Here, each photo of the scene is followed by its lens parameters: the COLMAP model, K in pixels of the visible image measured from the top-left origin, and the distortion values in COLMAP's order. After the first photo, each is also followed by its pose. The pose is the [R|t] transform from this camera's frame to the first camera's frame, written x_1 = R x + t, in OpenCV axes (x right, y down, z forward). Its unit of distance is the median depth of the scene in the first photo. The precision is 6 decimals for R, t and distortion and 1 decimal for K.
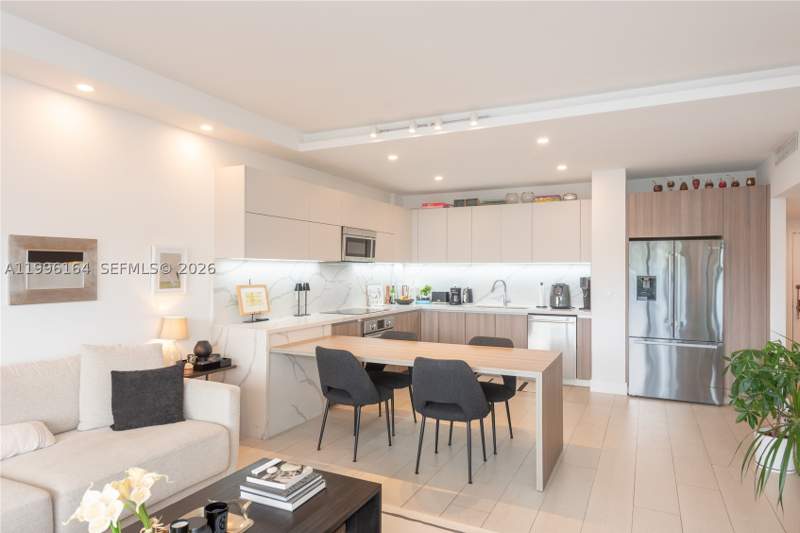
lens RADIAL K [[495.4, 0, 400.0], [0, 495.4, 266.5], [0, 0, 1]] dist [0.025074, -0.000089]
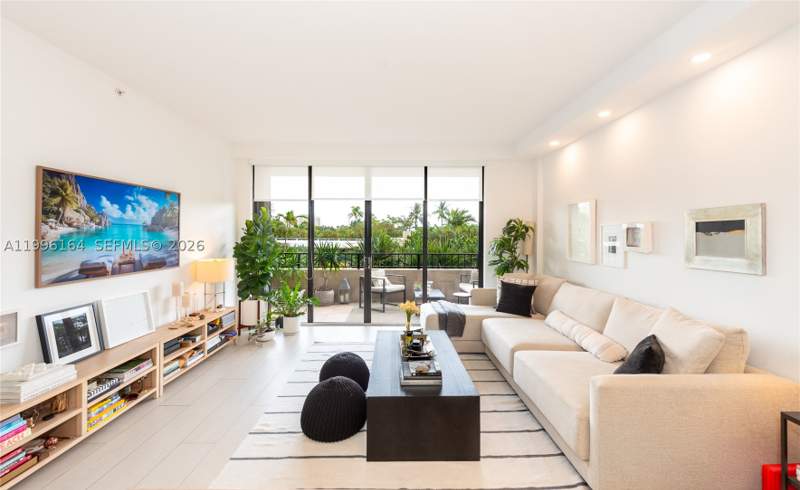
lens RADIAL K [[328.1, 0, 396.4], [0, 328.1, 235.1], [0, 0, 1]] dist [0.000425, -0.000025]
pose [[-0.894947, -0.008225, -0.446097, 0.125180], [-0.004841, 0.999950, -0.008725, 0.004235], [0.446146, -0.005649, -0.894942, 0.776081]]
